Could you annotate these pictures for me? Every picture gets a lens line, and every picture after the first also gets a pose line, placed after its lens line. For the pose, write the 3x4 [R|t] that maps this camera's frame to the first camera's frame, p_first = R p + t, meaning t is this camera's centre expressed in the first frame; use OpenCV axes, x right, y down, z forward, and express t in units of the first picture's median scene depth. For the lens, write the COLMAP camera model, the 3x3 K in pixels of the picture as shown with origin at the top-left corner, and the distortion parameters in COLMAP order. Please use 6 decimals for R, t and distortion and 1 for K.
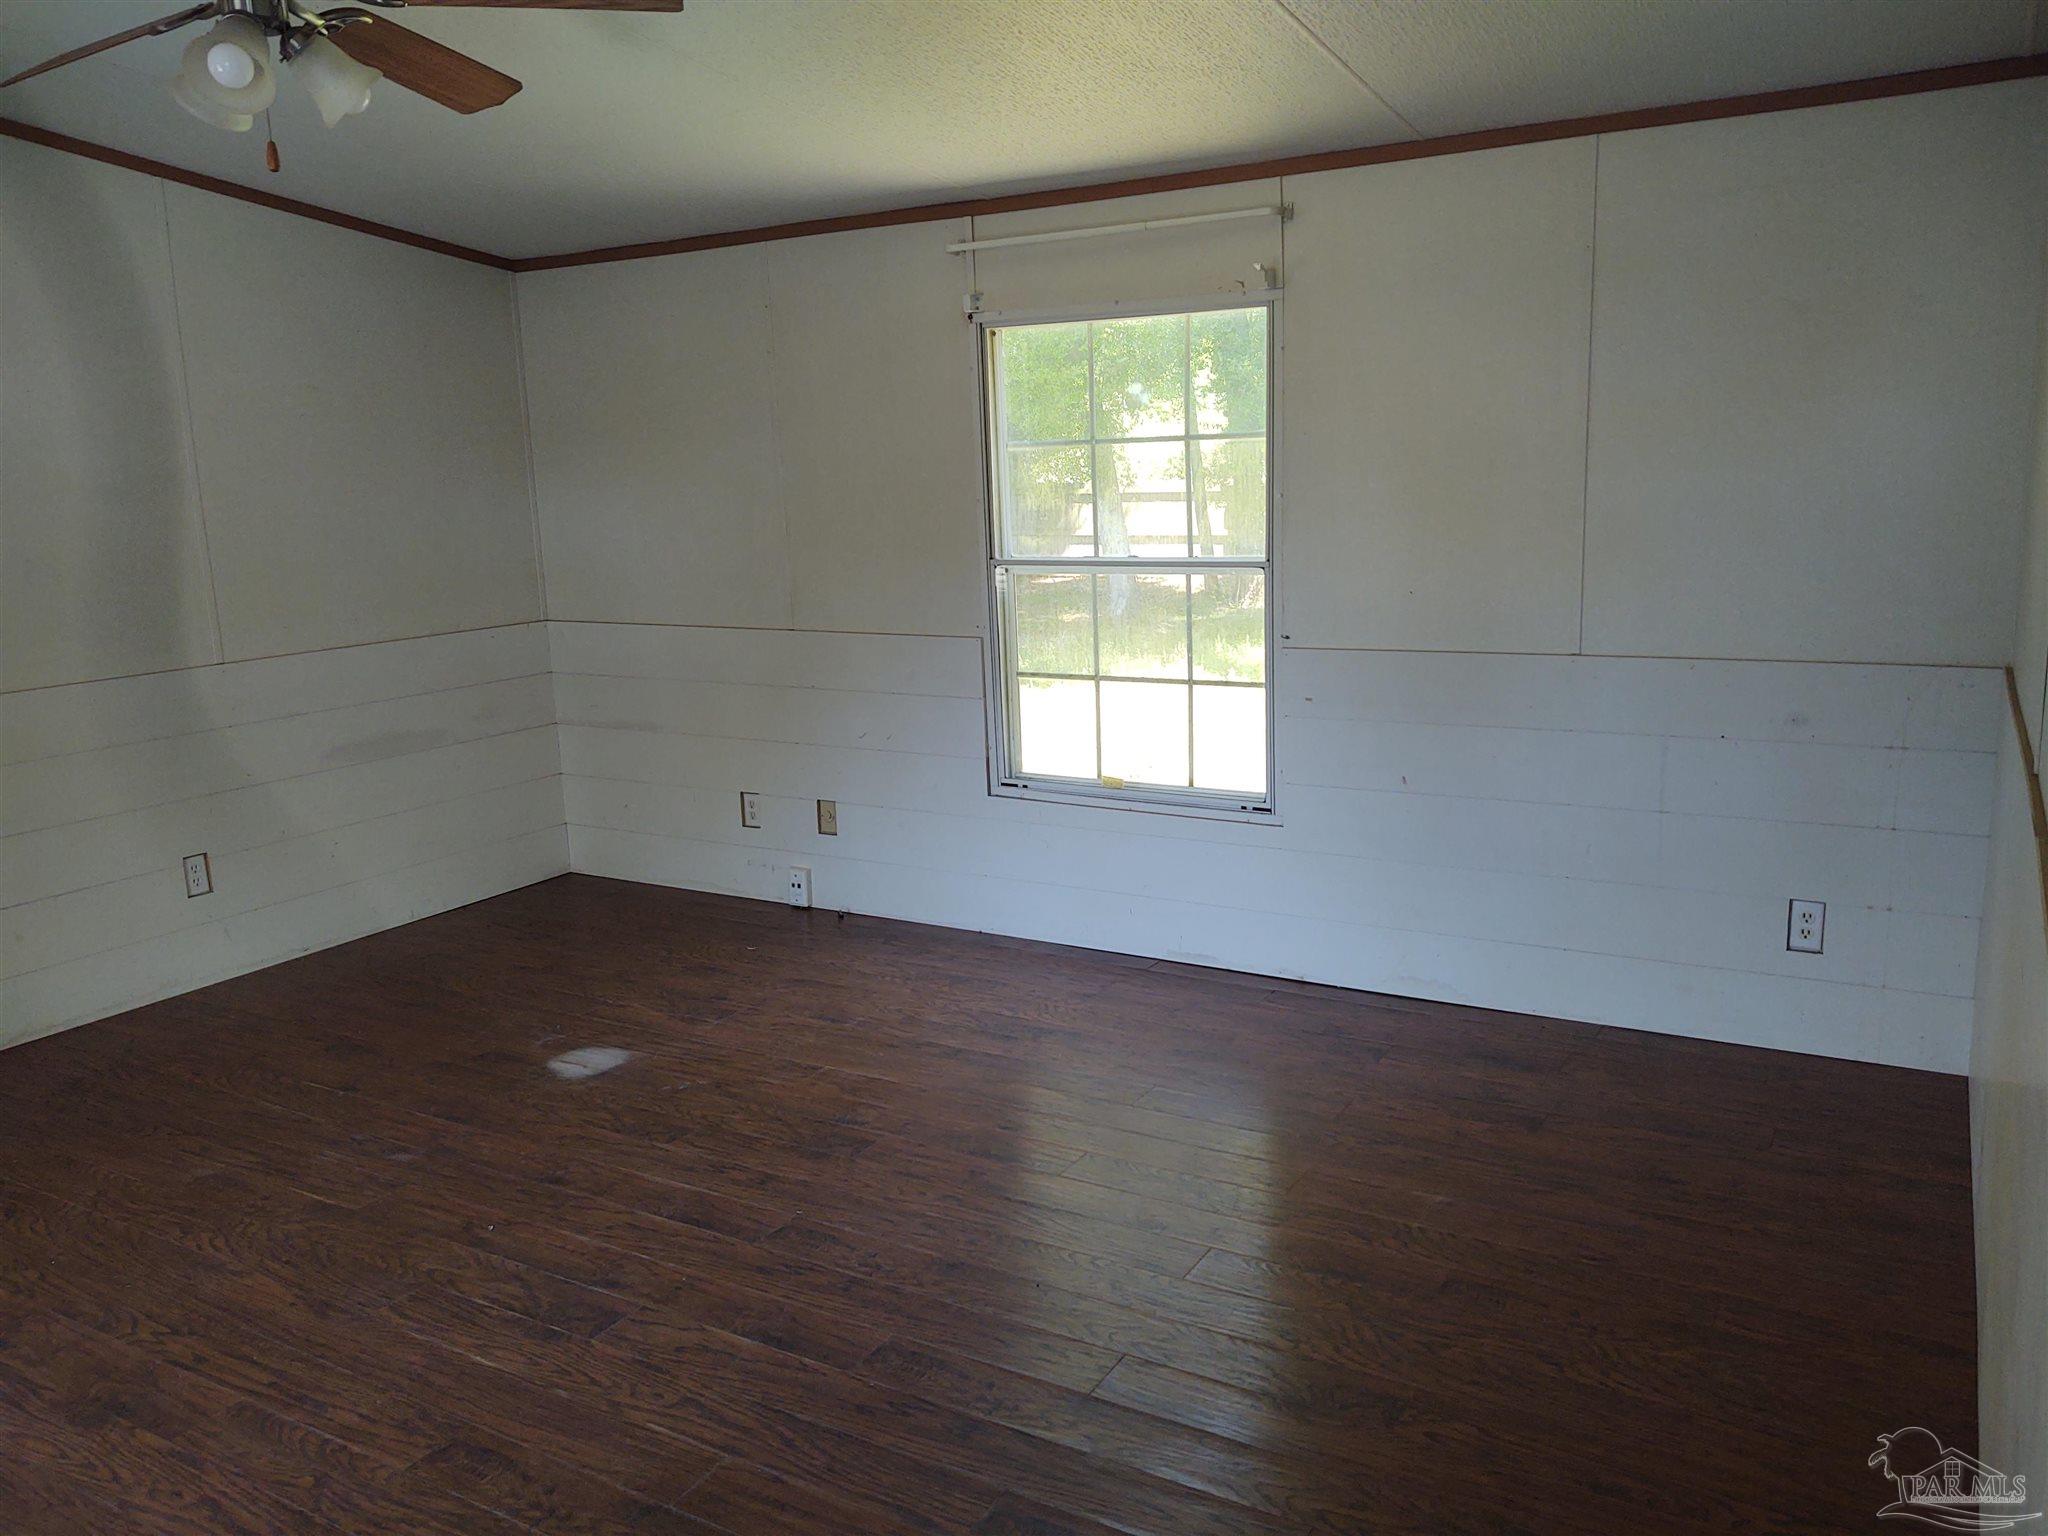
lens RADIAL K [[1561.8, 0, 1024.0], [0, 1561.8, 768.0], [0, 0, 1]] dist [0.065383, -0.086657]
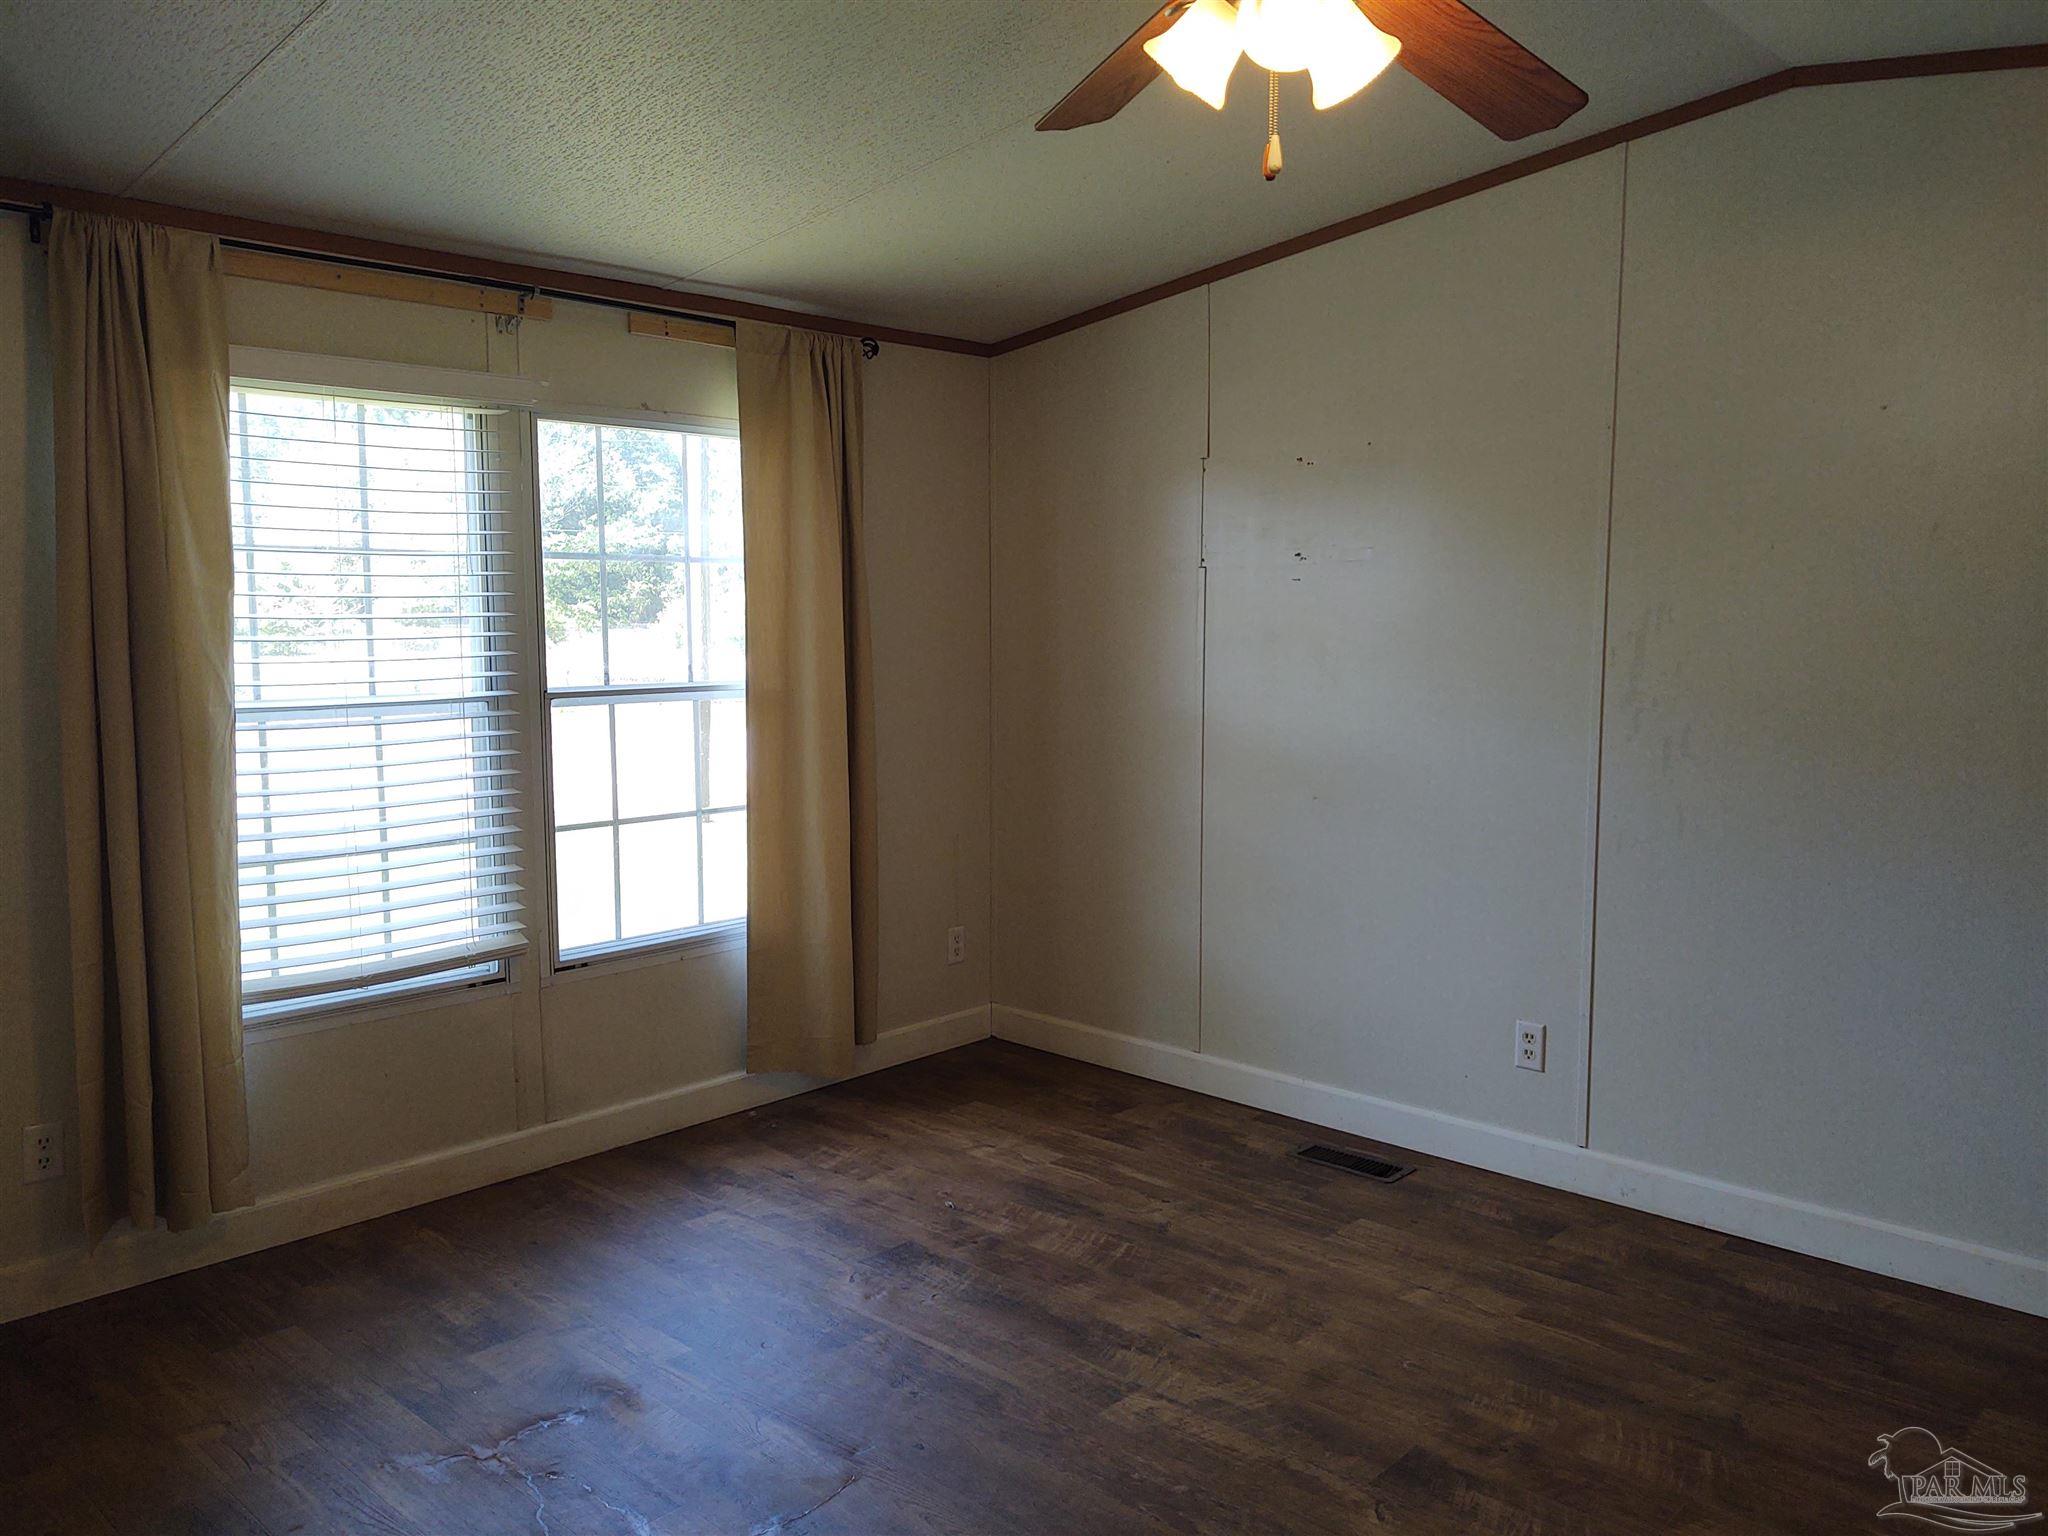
lens RADIAL K [[1574.1, 0, 989.2], [0, 1574.1, 771.7], [0, 0, 1]] dist [0.061654, -0.102169]
pose [[0.228654, -0.079896, 0.970224, -0.745195], [0.169566, 0.984661, 0.041123, -0.086832], [-0.958627, 0.155114, 0.238694, 0.584842]]
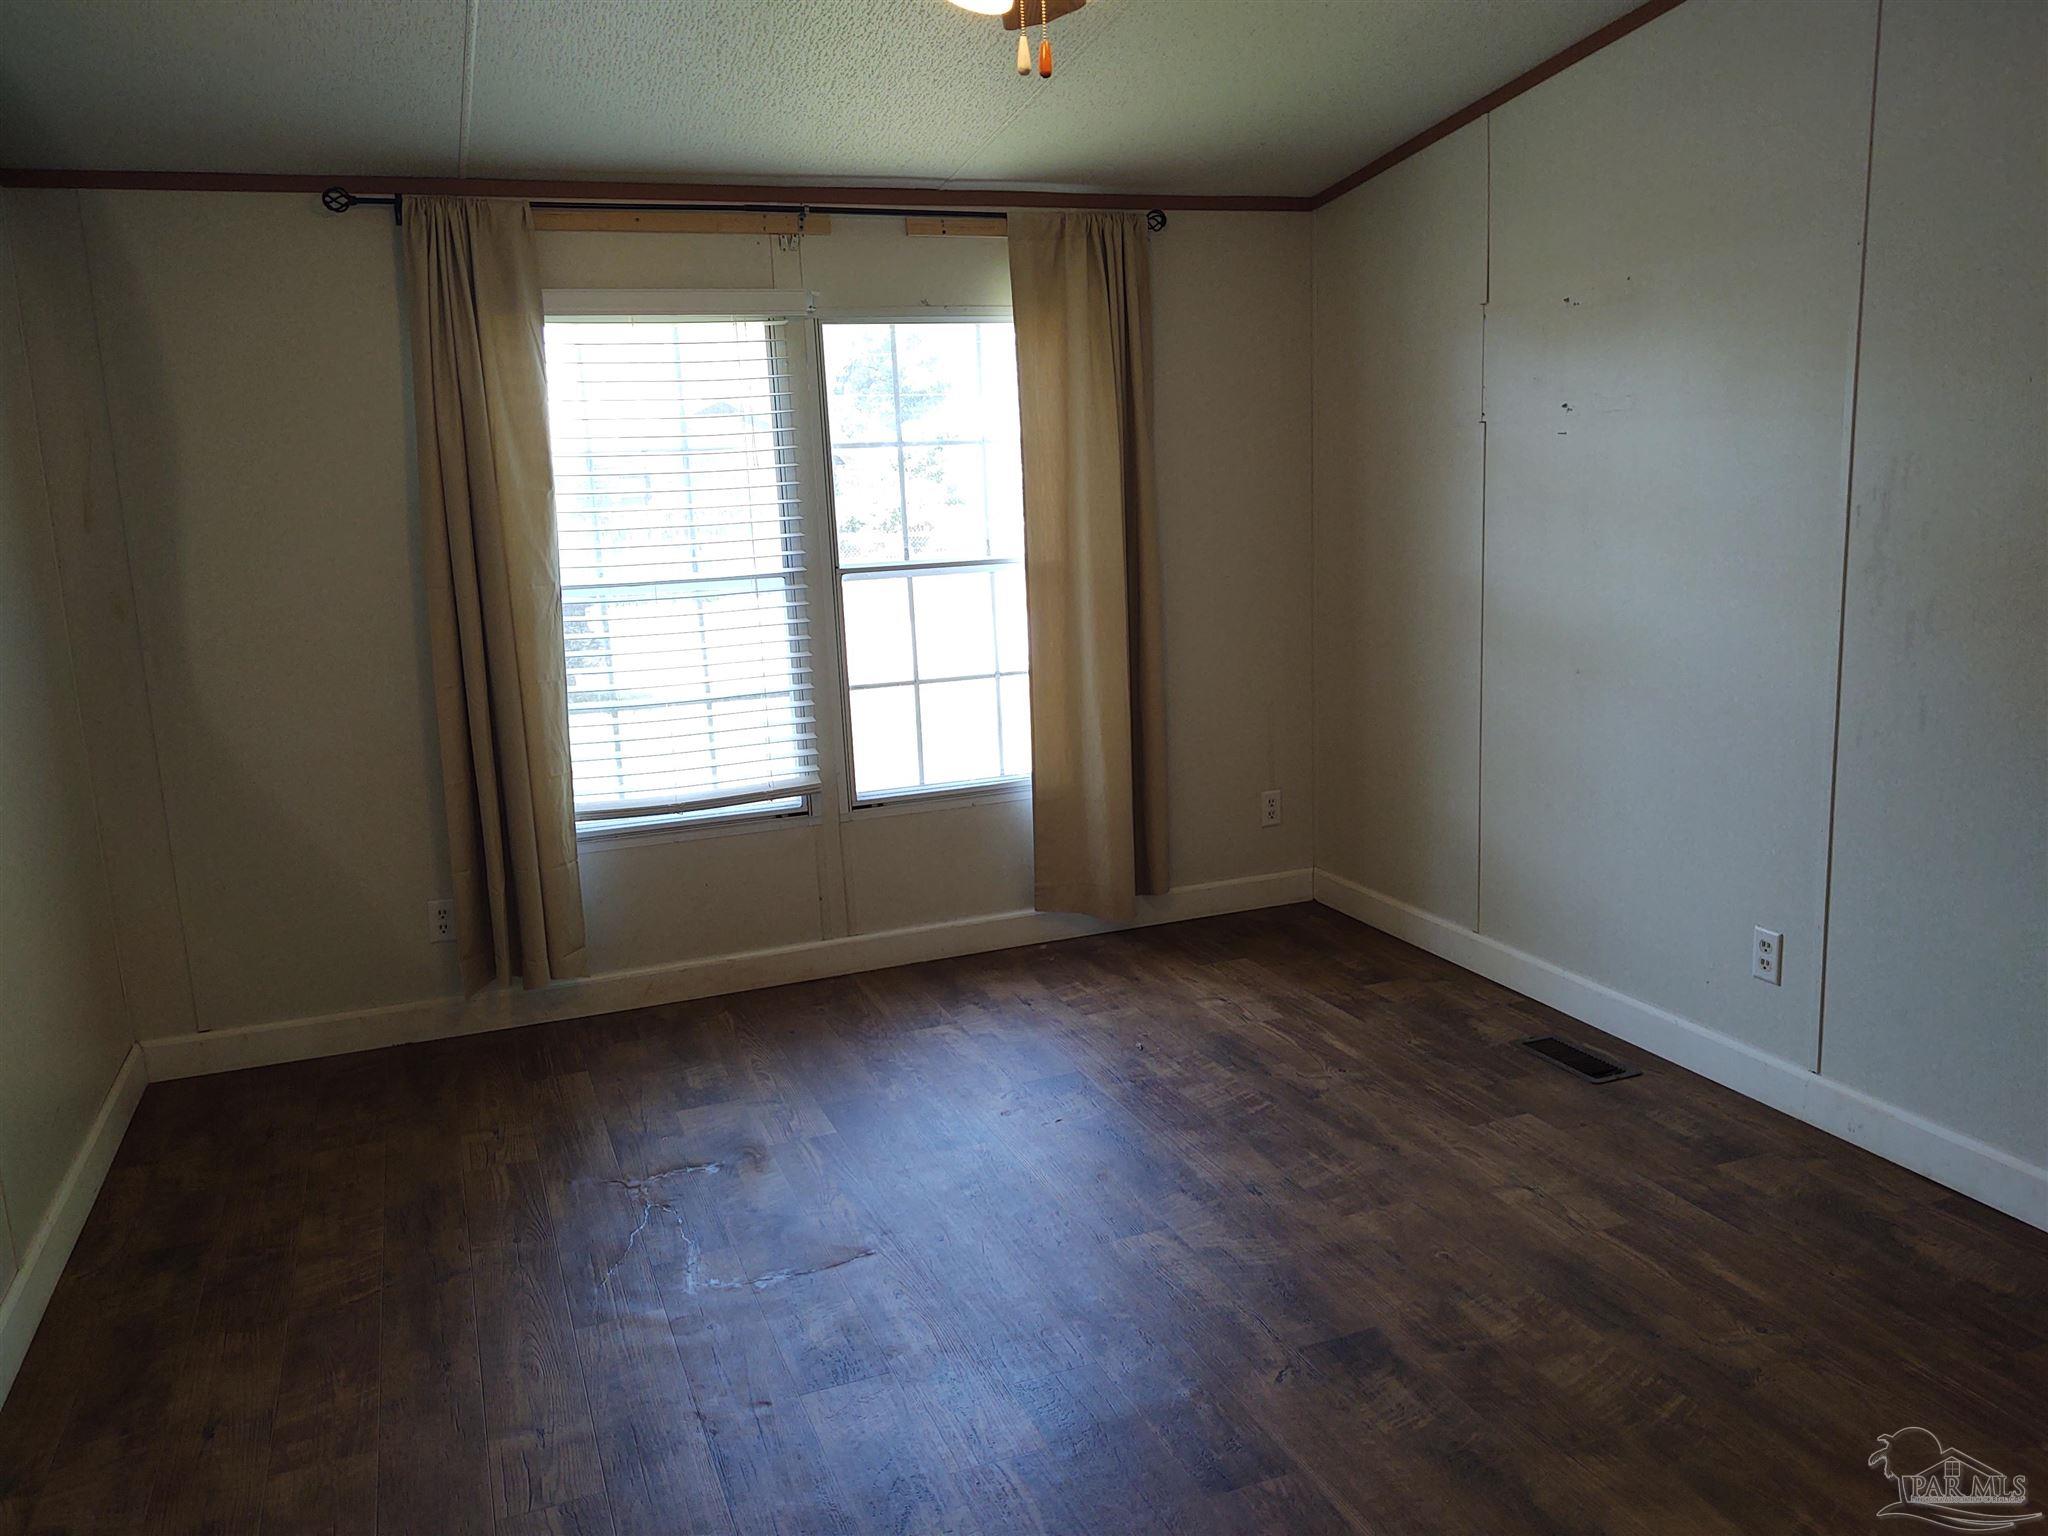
lens RADIAL K [[1561.8, 0, 1024.0], [0, 1561.8, 768.0], [0, 0, 1]] dist [0.065383, -0.086657]
pose [[0.628007, -0.151665, 0.763285, -0.652766], [0.165480, 0.984420, 0.059453, -0.049856], [-0.760410, 0.088972, 0.643320, 0.302767]]
